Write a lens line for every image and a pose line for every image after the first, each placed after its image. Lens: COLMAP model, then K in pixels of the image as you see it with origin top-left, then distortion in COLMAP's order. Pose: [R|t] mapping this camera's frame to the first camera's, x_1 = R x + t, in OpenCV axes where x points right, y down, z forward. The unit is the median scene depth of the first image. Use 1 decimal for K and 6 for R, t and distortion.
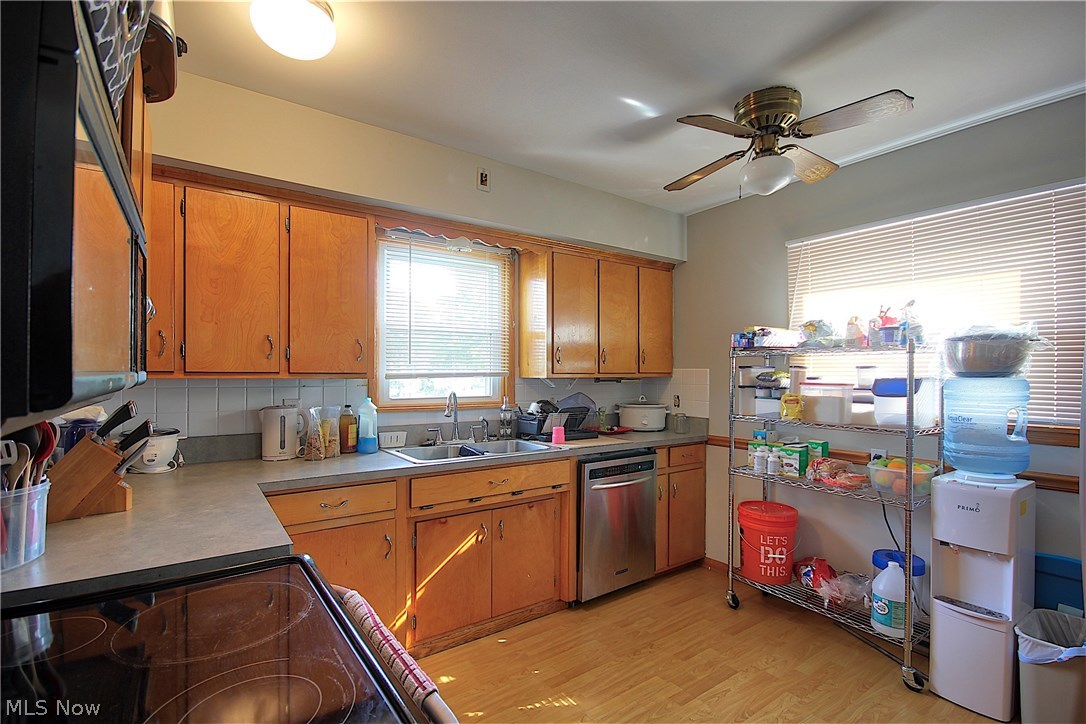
lens RADIAL K [[500.0, 0, 542.8], [0, 500.0, 377.4], [0, 0, 1]] dist [0.002131, 0.000192]
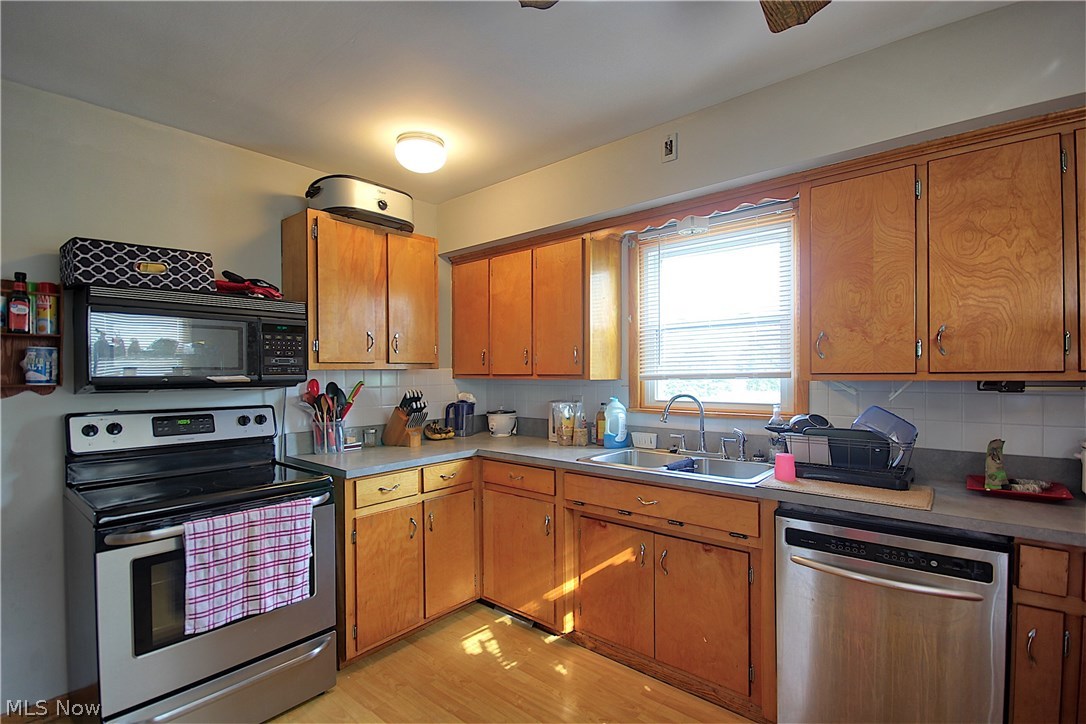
lens RADIAL K [[500.0, 0, 542.8], [0, 500.0, 377.4], [0, 0, 1]] dist [0.002131, 0.000192]
pose [[0.252191, 0.002938, -0.967673, 0.655901], [-0.001920, 0.999995, 0.002536, -0.004889], [0.967676, 0.001219, 0.252195, 0.575138]]
